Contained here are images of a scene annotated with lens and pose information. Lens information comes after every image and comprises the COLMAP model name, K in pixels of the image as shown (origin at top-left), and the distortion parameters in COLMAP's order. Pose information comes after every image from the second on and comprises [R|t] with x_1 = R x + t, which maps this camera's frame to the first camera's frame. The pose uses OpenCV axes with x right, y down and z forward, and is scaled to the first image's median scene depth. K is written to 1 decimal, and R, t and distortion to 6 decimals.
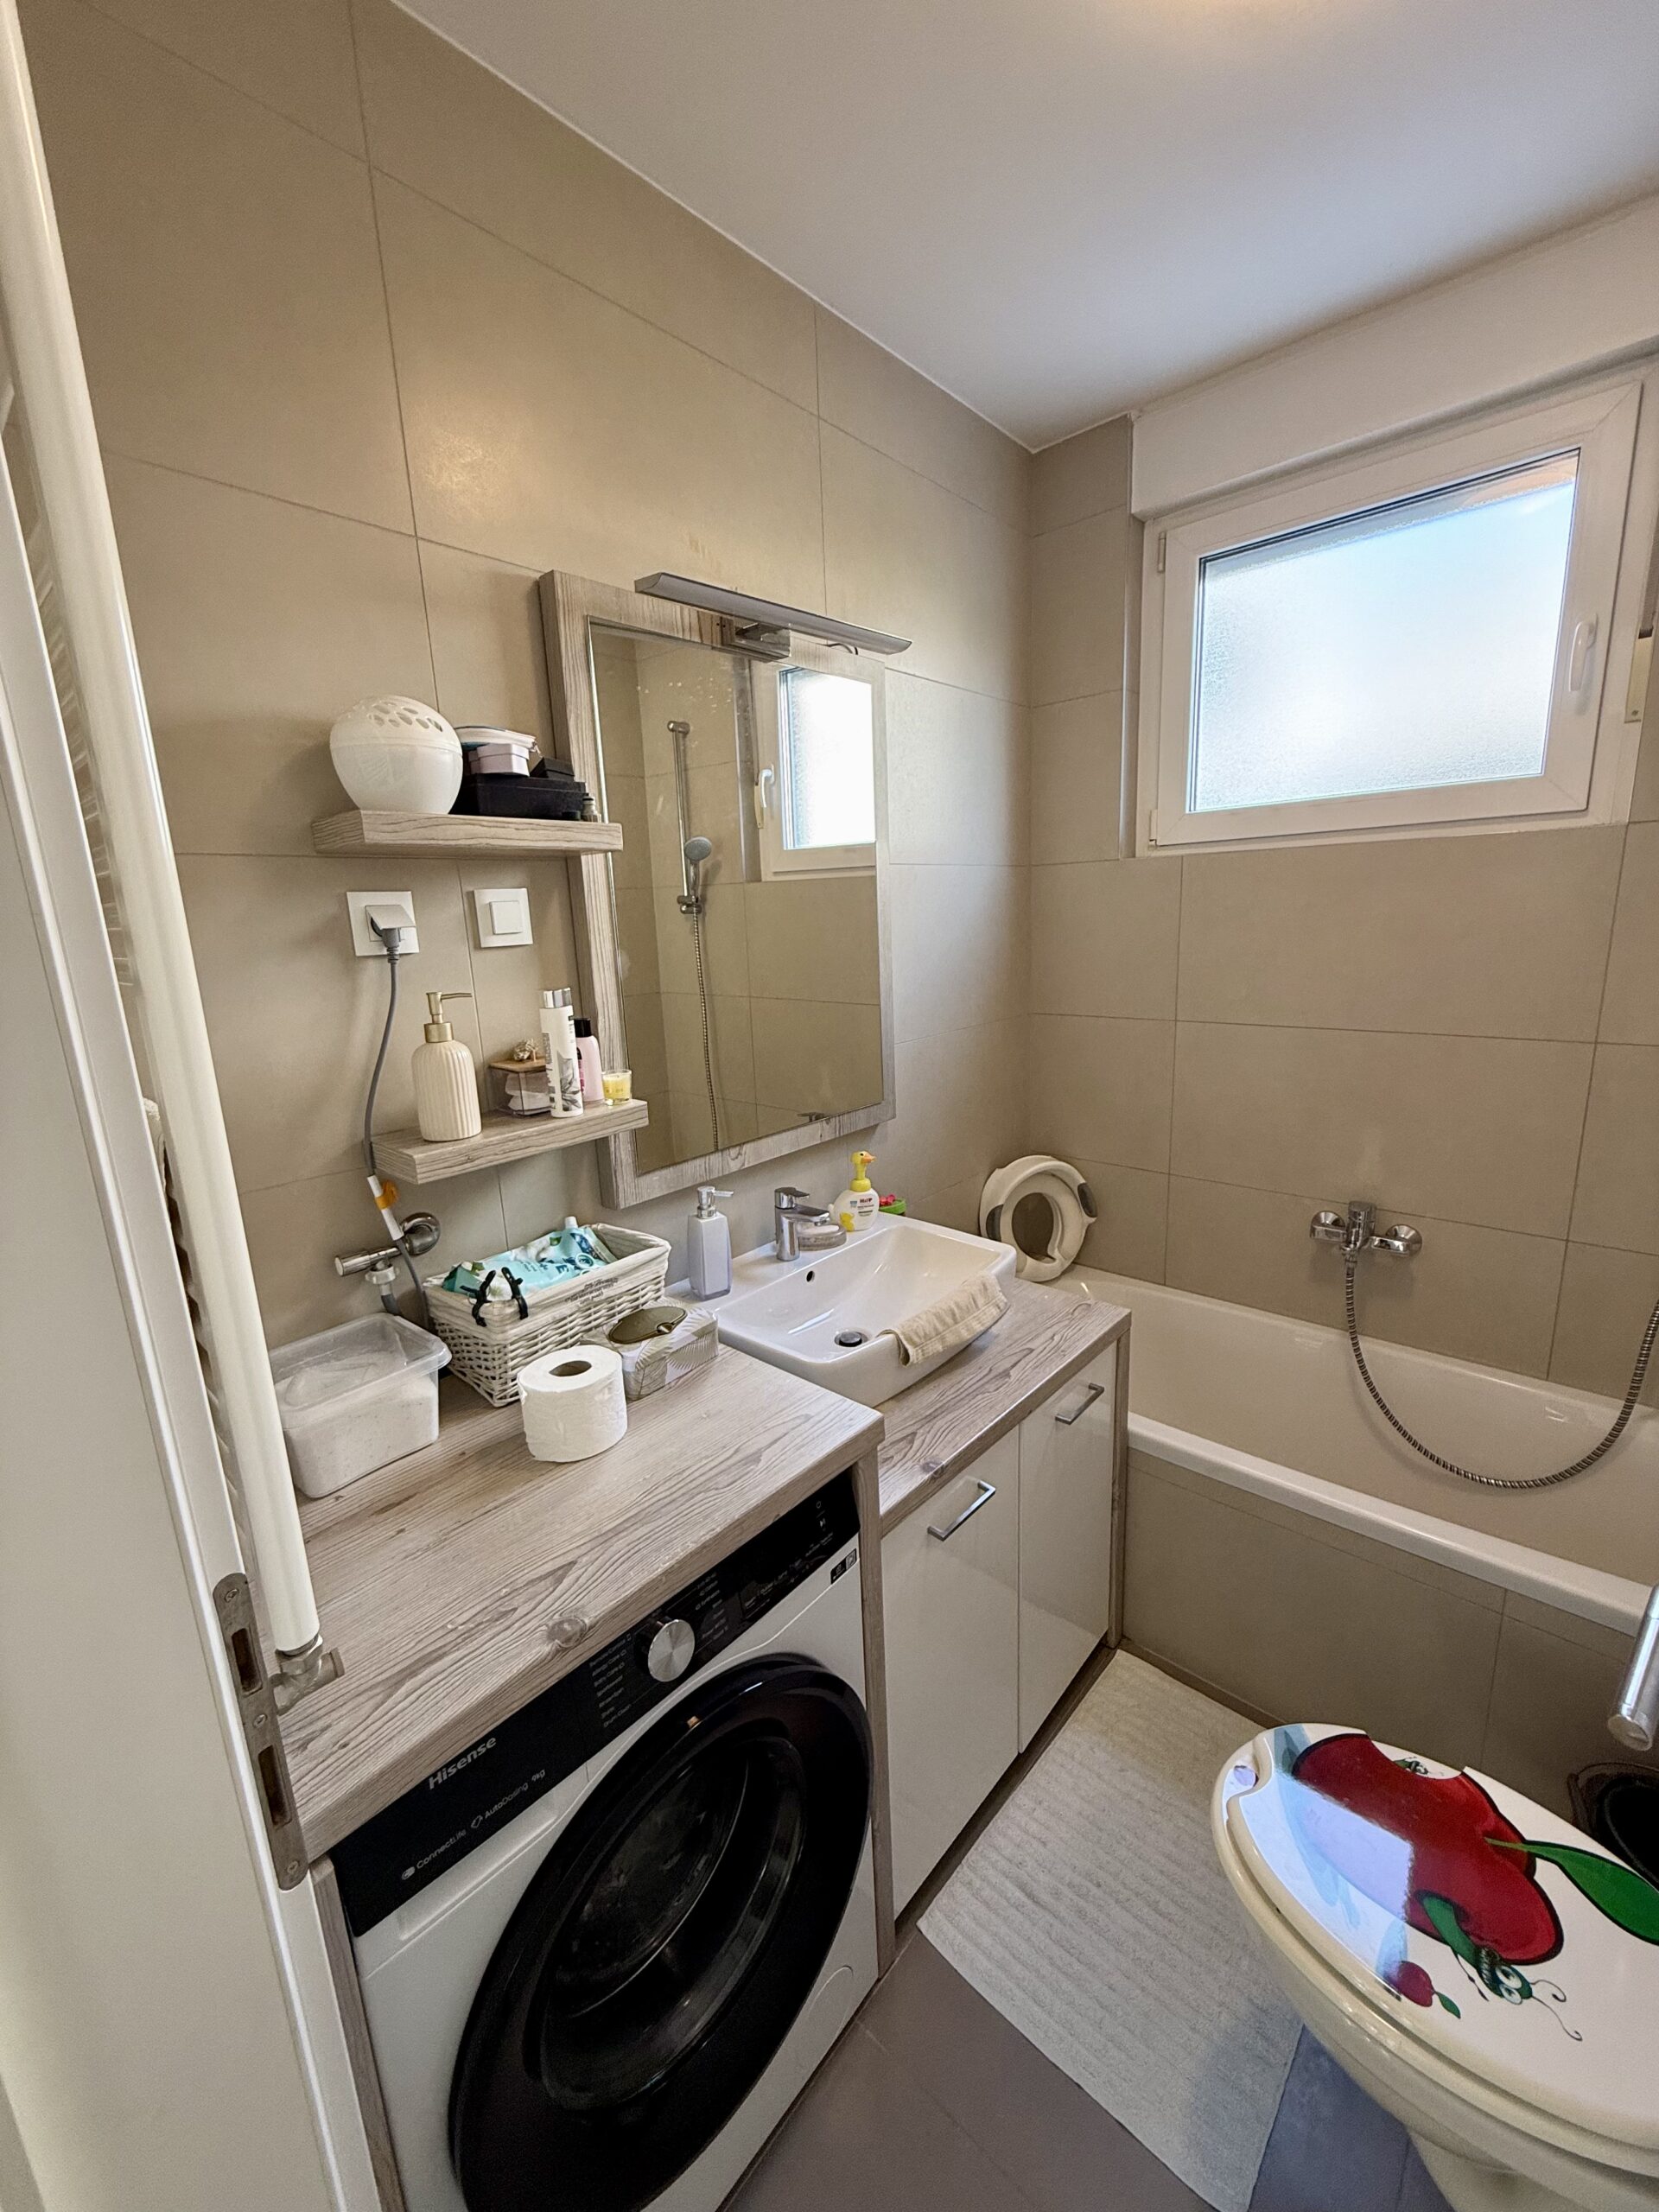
lens RADIAL K [[881.2, 0, 833.1], [0, 881.2, 1102.8], [0, 0, 1]] dist [-0.001241, 0.000558]
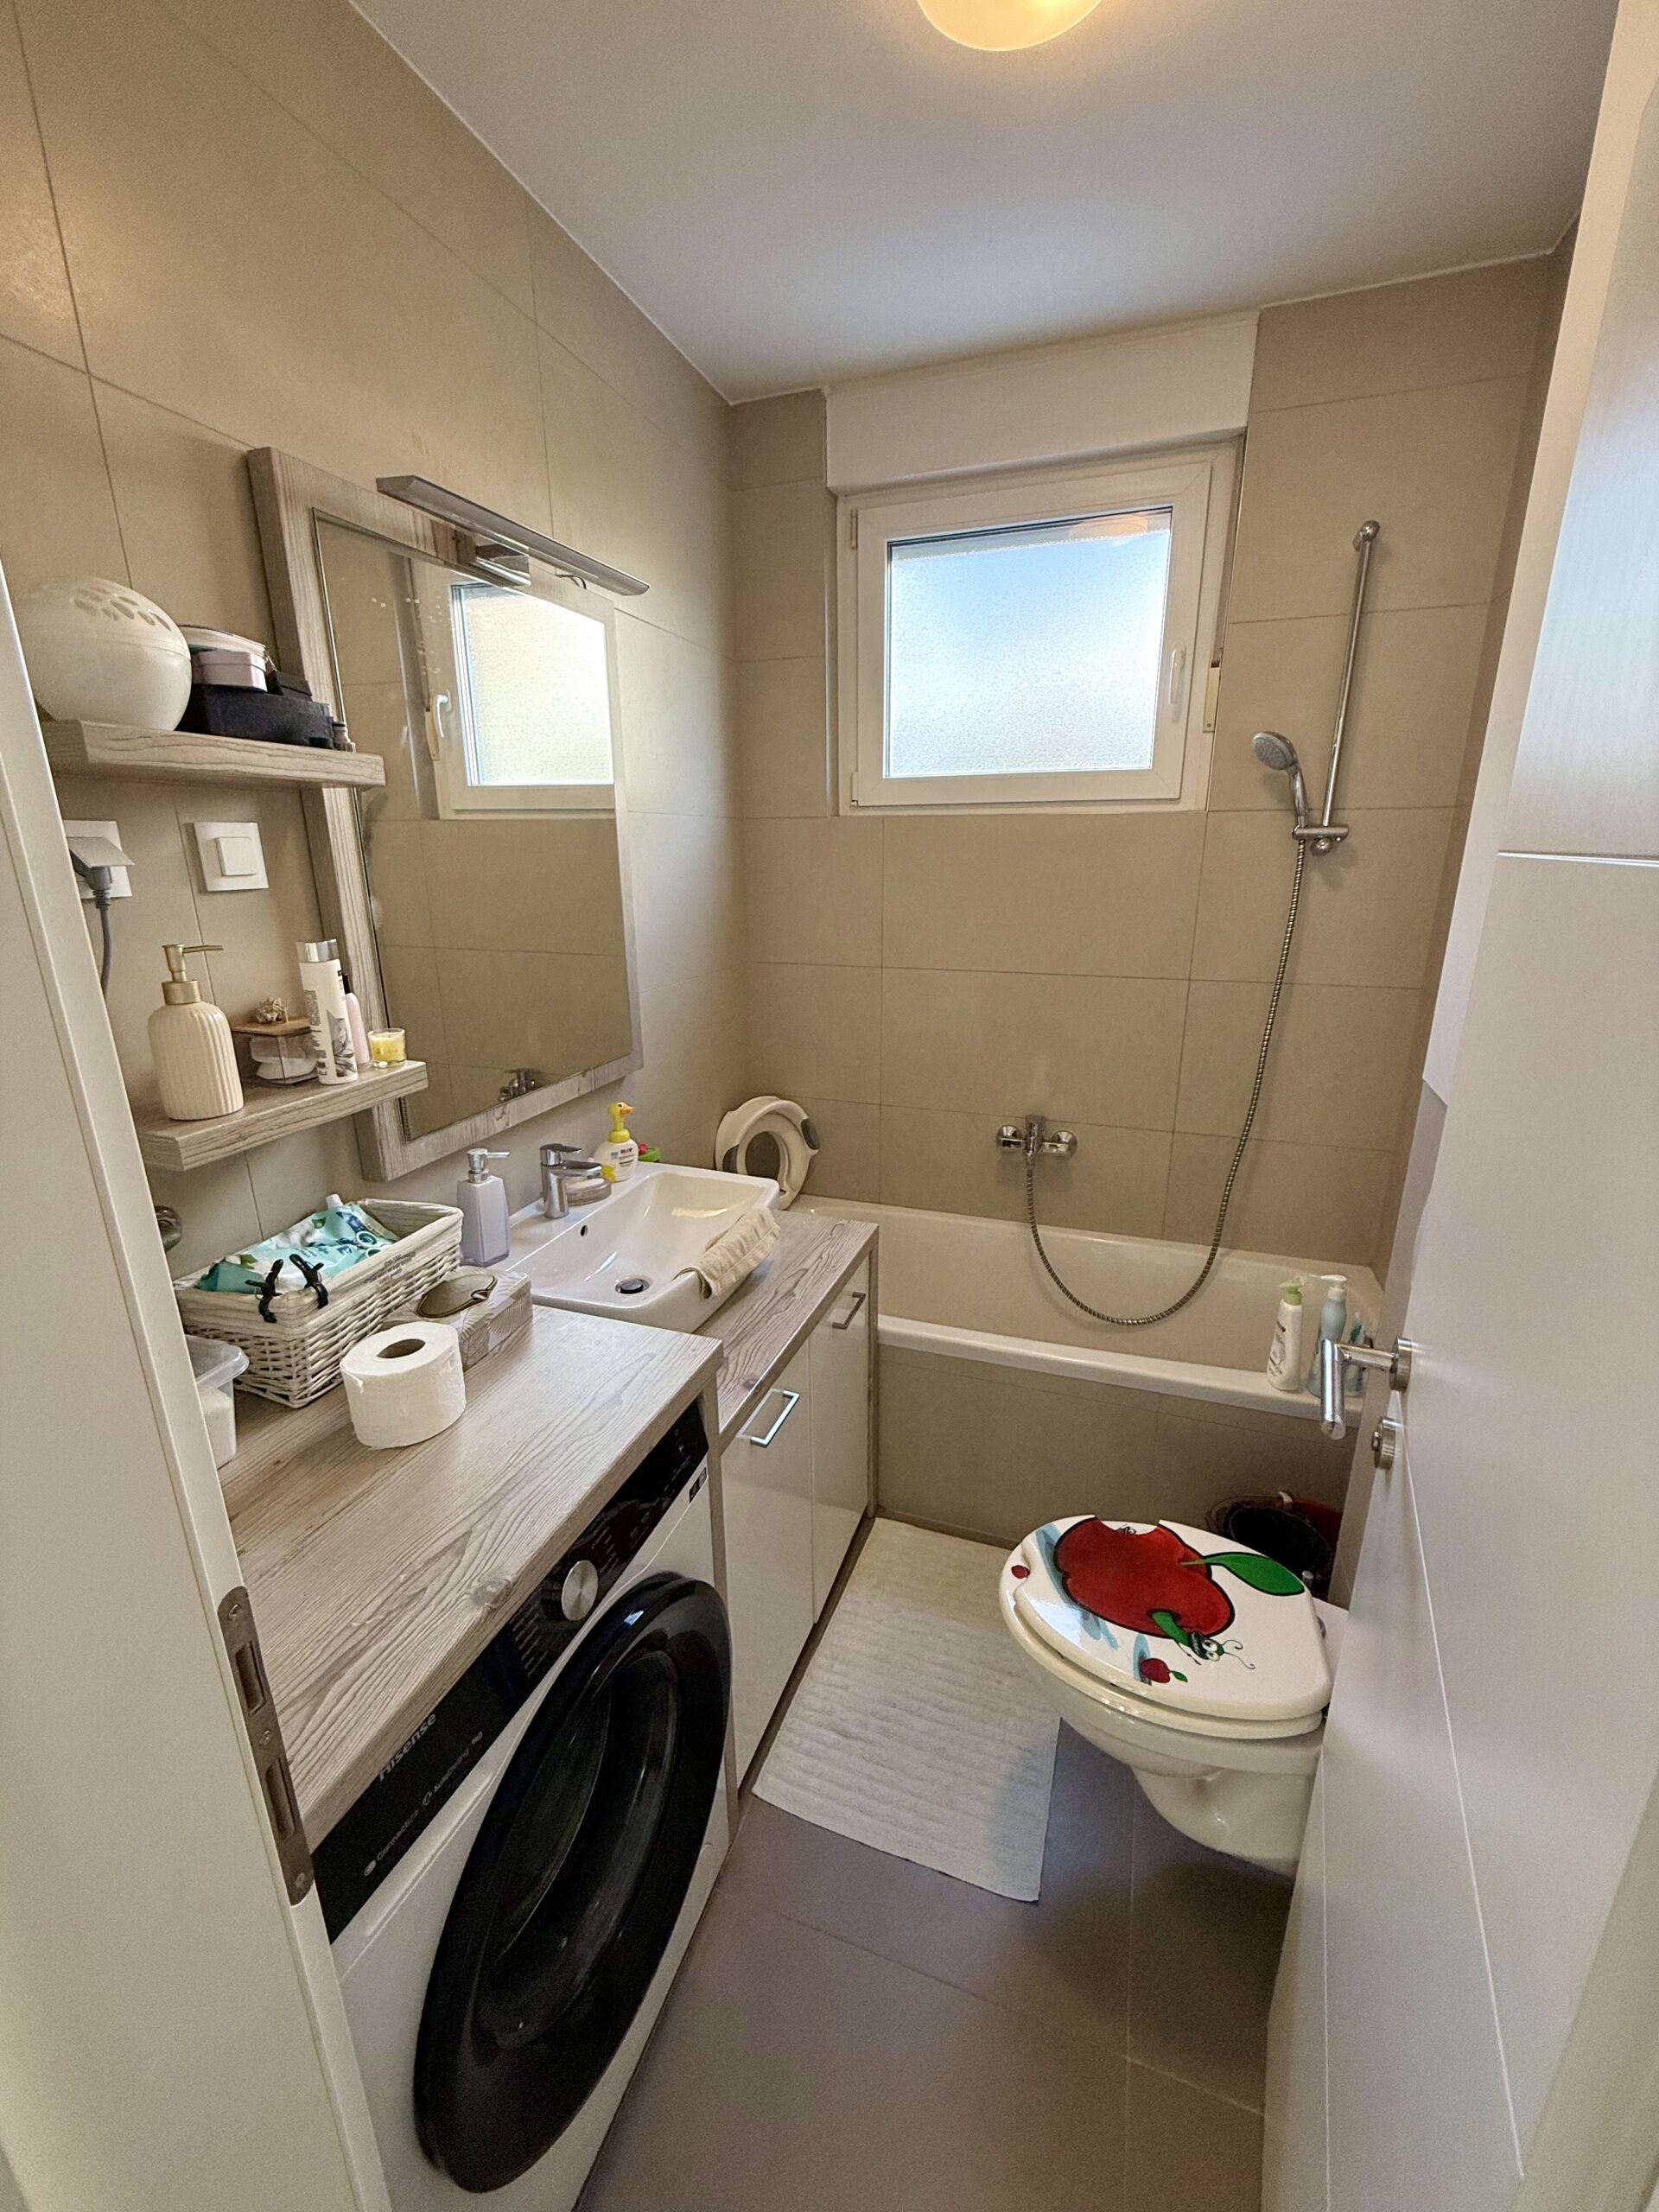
lens RADIAL K [[881.2, 0, 833.1], [0, 881.2, 1102.8], [0, 0, 1]] dist [-0.001241, 0.000558]
pose [[0.923652, -0.071039, 0.376591, -0.173760], [0.049394, 0.996541, 0.066837, 0.000544], [-0.380037, -0.043133, 0.923965, -0.025692]]
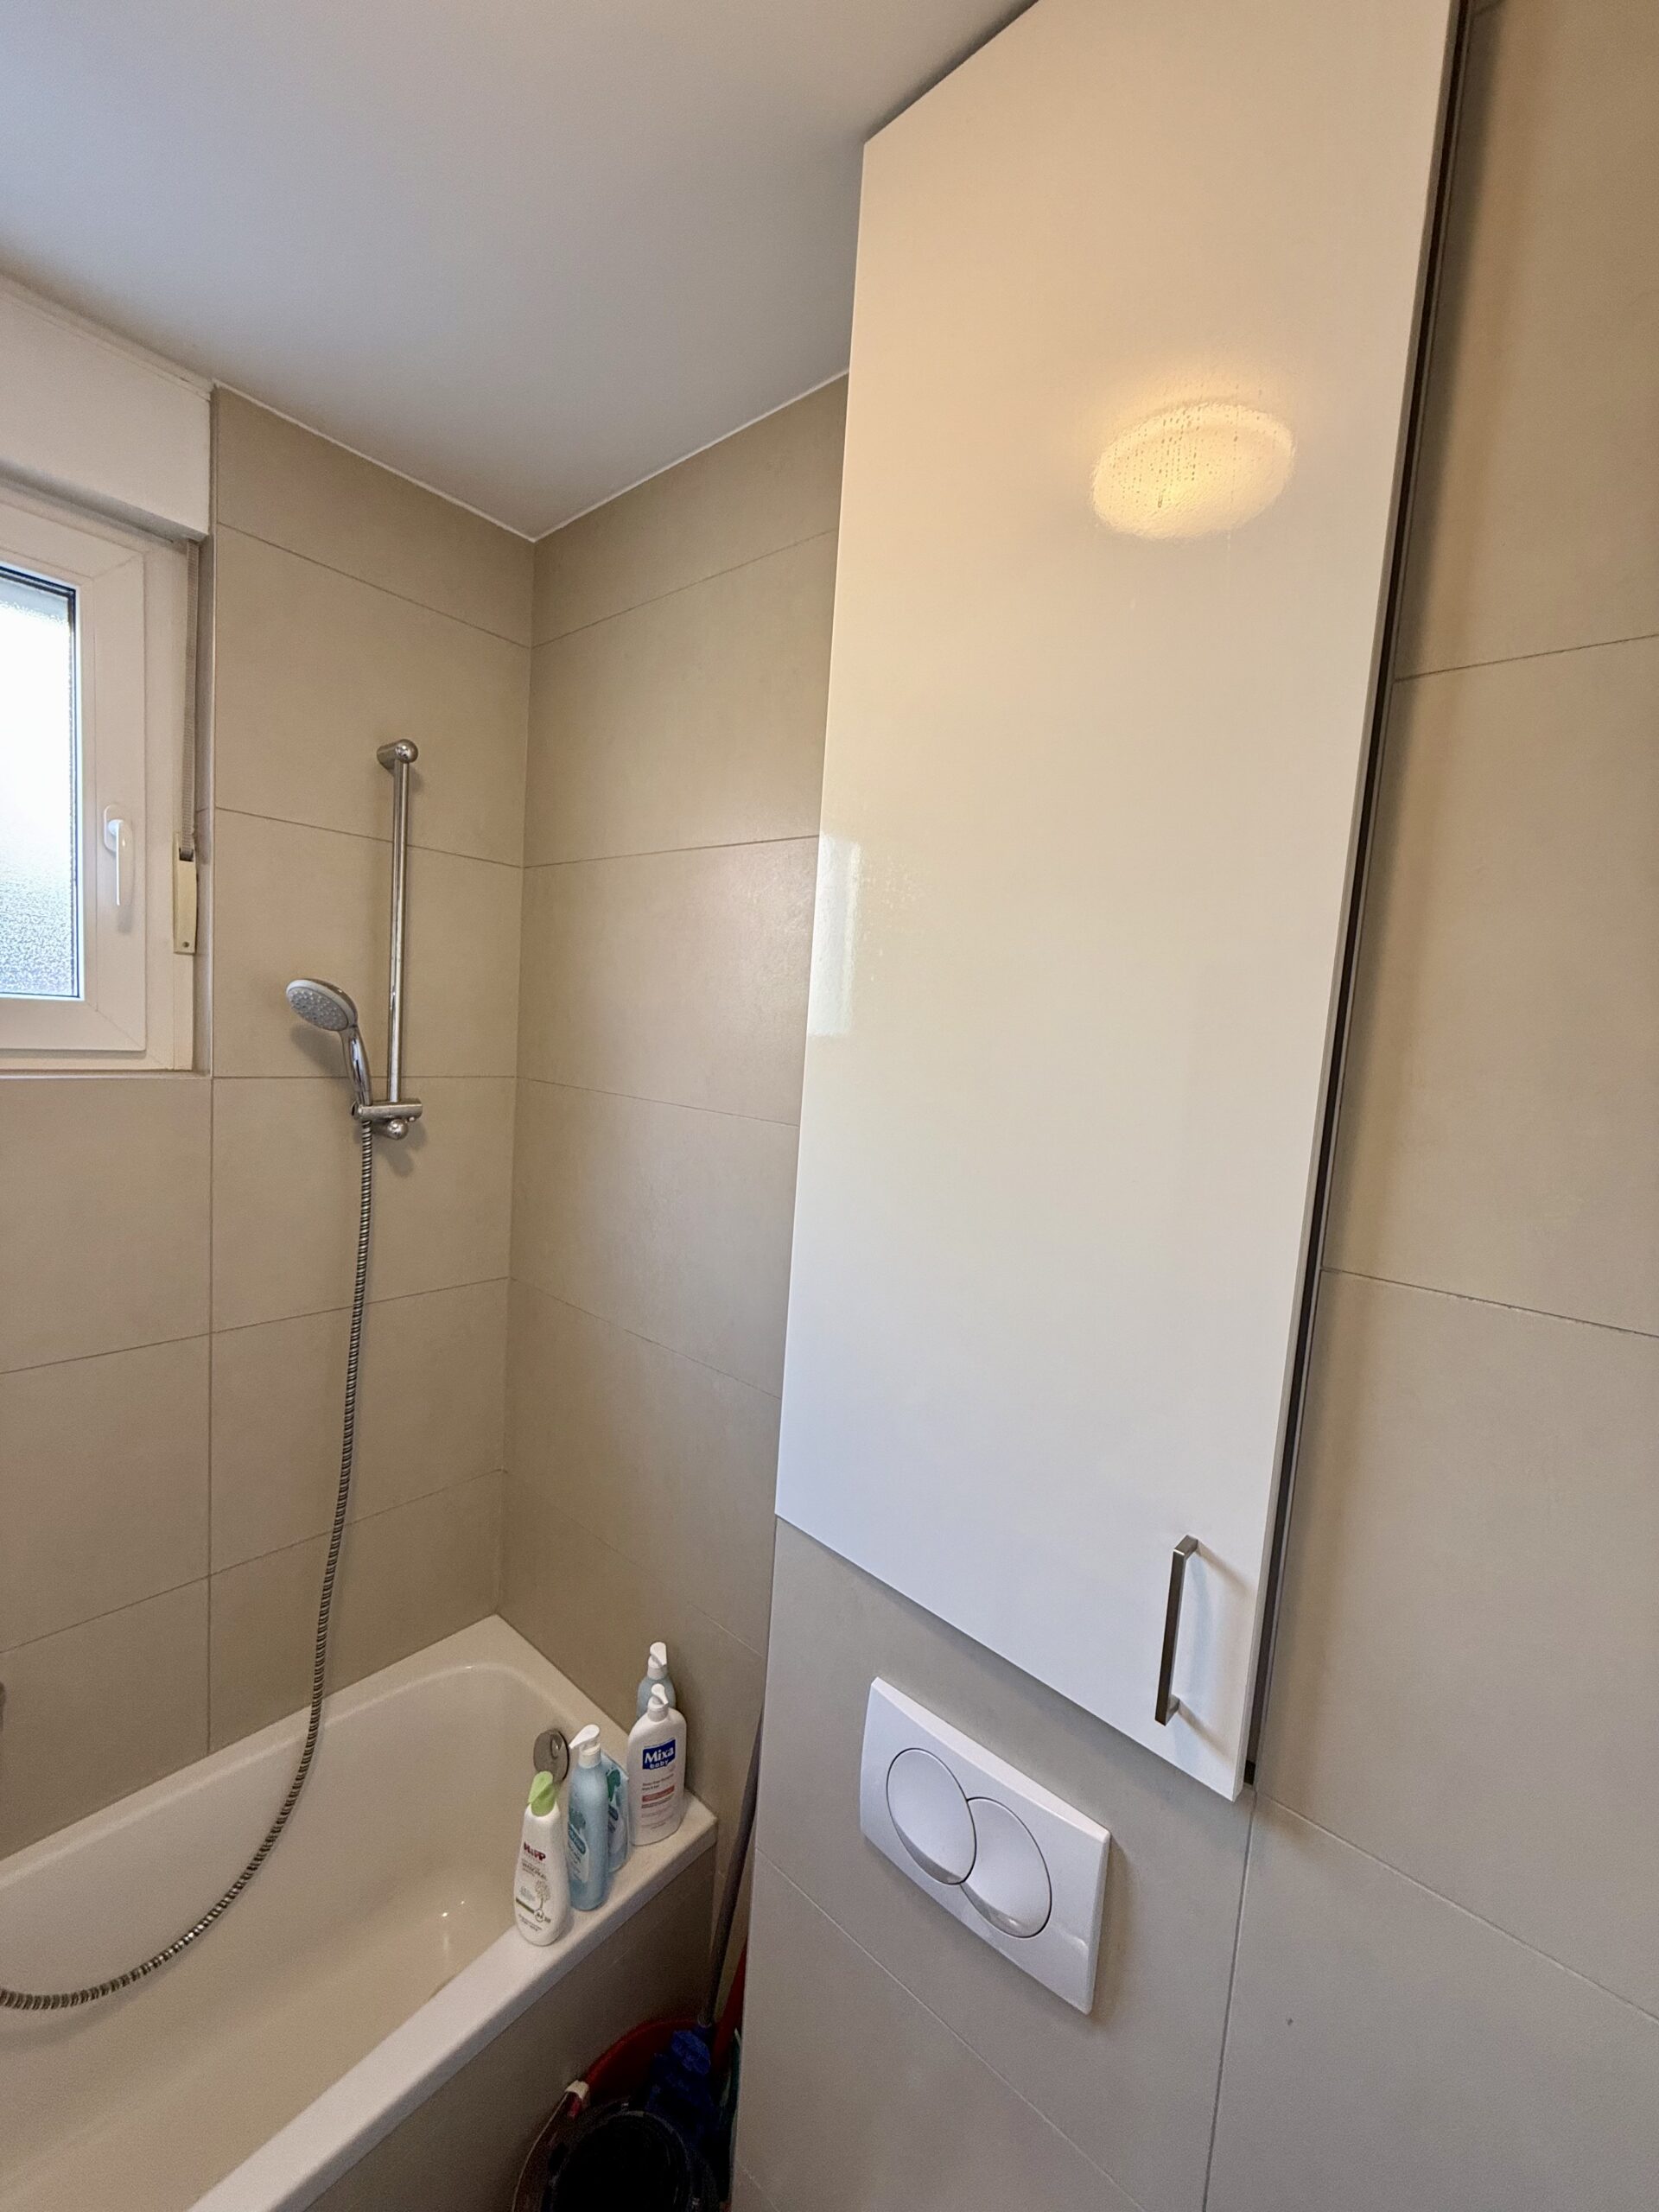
lens RADIAL K [[884.8, 0, 833.2], [0, 884.8, 1102.1], [0, 0, 1]] dist [0.000104, 0.000043]
pose [[-0.030397, -0.051802, 0.998195, 0.051736], [0.147518, 0.987488, 0.055739, -0.315985], [-0.988592, 0.148946, -0.022375, 0.542752]]
